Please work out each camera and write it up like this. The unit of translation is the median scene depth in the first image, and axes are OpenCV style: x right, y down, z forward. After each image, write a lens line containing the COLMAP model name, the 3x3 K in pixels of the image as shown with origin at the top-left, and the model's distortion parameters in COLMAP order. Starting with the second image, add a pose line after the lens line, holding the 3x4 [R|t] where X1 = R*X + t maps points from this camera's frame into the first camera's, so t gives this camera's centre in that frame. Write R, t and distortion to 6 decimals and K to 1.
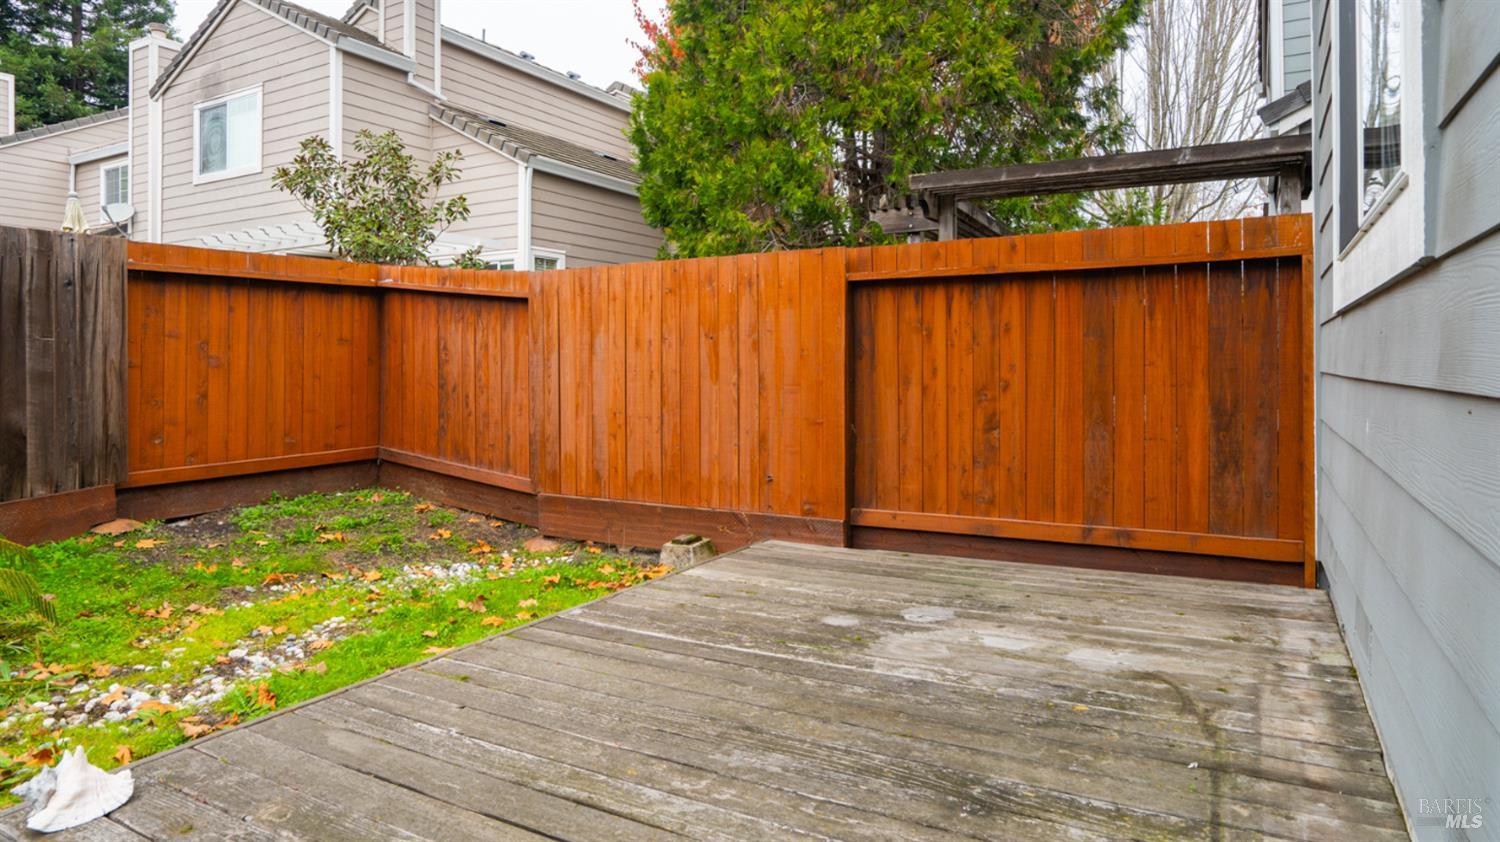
lens RADIAL K [[829.9, 0, 756.0], [0, 829.9, 354.5], [0, 0, 1]] dist [-0.001307, 0.047998]
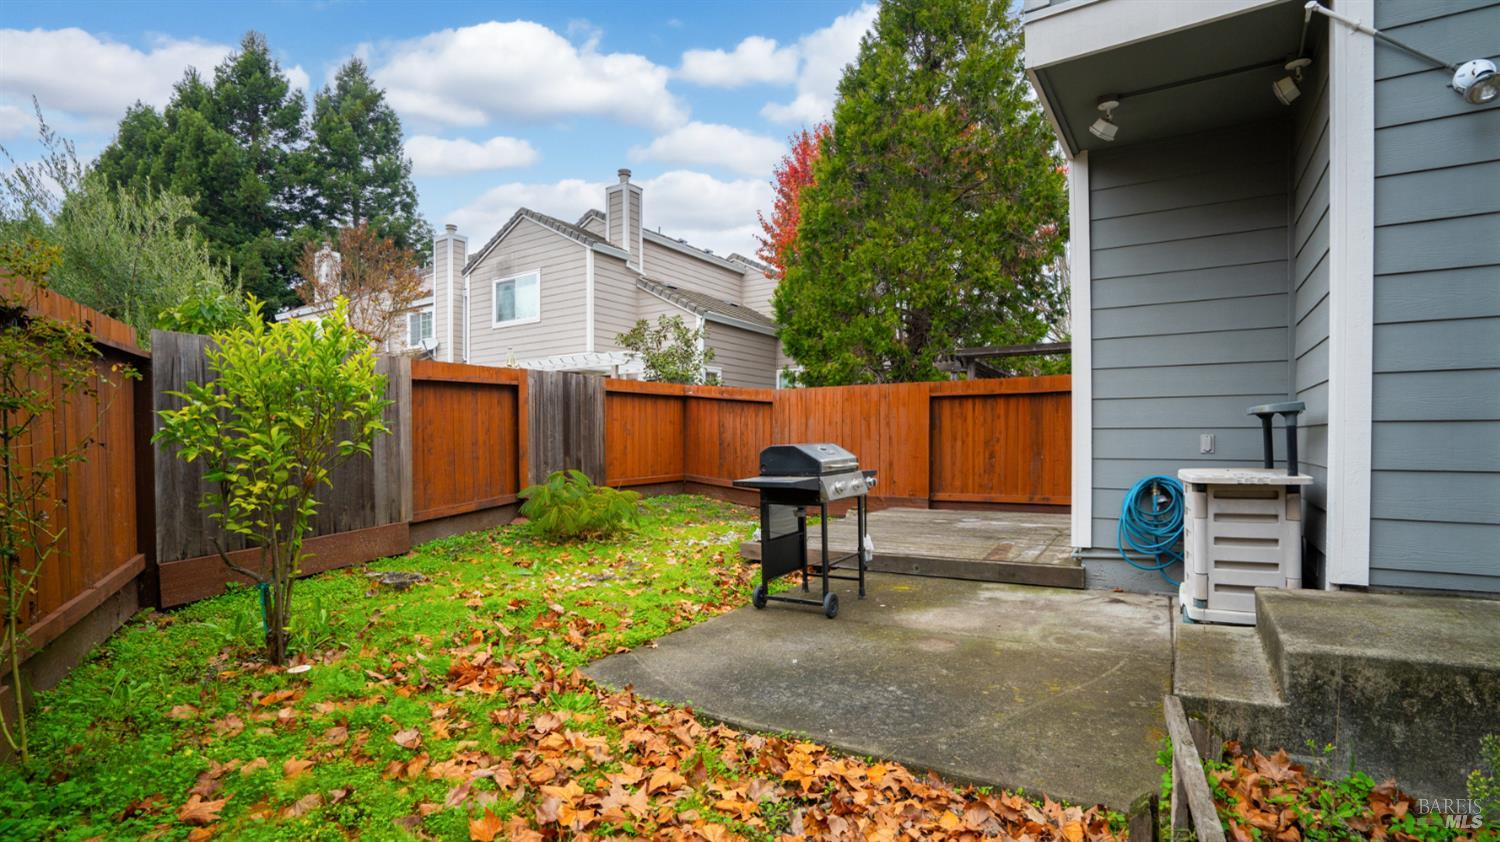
lens RADIAL K [[721.7, 0, 740.1], [0, 721.7, 446.6], [0, 0, 1]] dist [-0.003184, 0.000107]
pose [[0.999426, 0.000668, -0.033869, -0.233479], [-0.000184, 0.999898, 0.014279, 0.016288], [0.033875, -0.014264, 0.999324, -0.694099]]
